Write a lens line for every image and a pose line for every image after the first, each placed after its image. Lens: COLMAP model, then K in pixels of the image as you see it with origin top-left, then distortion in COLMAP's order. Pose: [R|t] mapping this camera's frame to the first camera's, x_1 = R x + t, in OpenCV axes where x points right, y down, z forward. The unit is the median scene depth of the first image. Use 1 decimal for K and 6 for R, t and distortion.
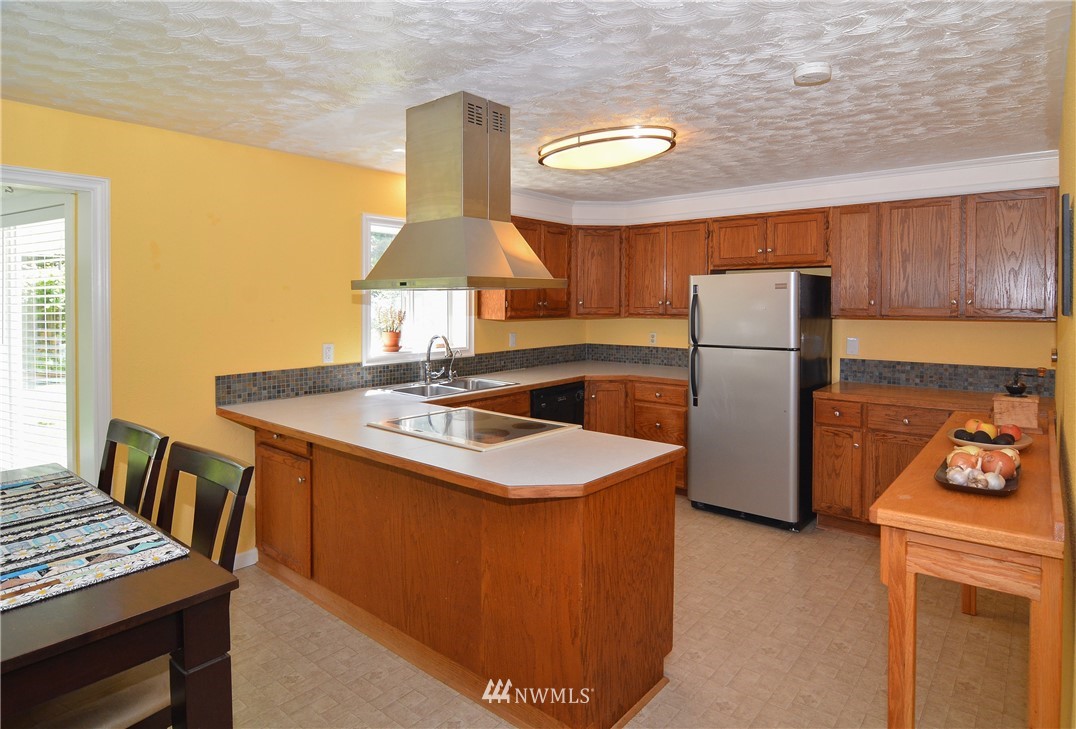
lens RADIAL K [[590.6, 0, 537.7], [0, 590.6, 365.0], [0, 0, 1]] dist [0.000612, 0.000153]
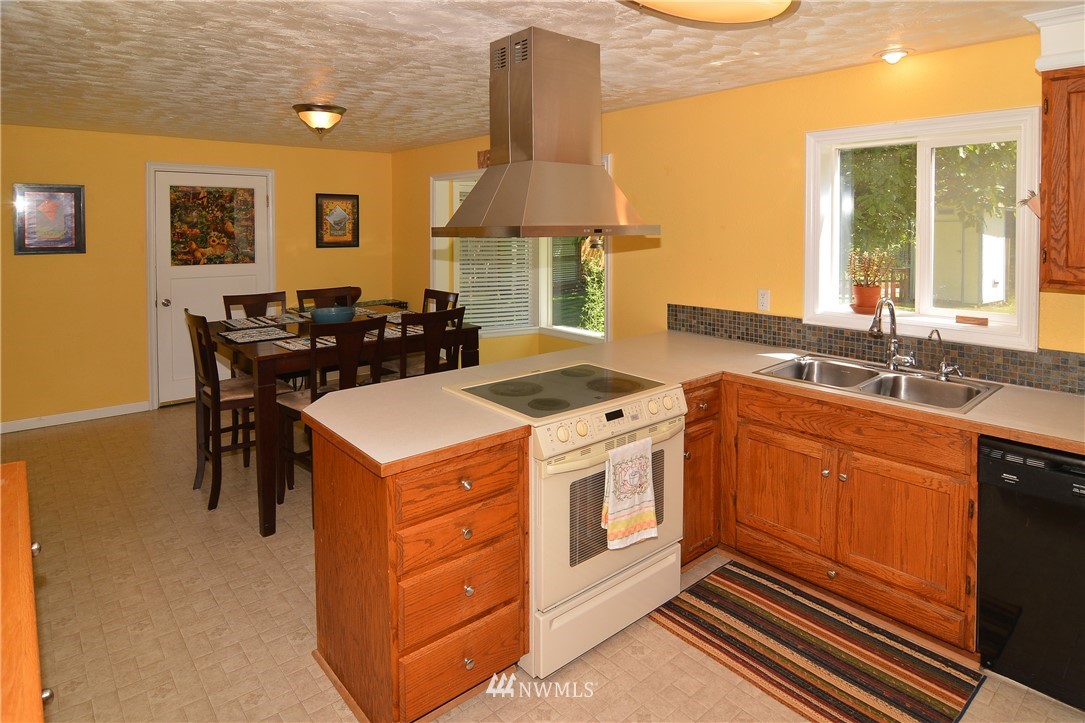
lens RADIAL K [[595.5, 0, 541.8], [0, 595.5, 361.5], [0, 0, 1]] dist [0.000612, 0.000153]
pose [[-0.160532, 0.218044, -0.962646, 0.588543], [-0.099266, 0.966783, 0.235535, -0.110022], [0.982026, 0.133369, -0.133555, 0.817054]]
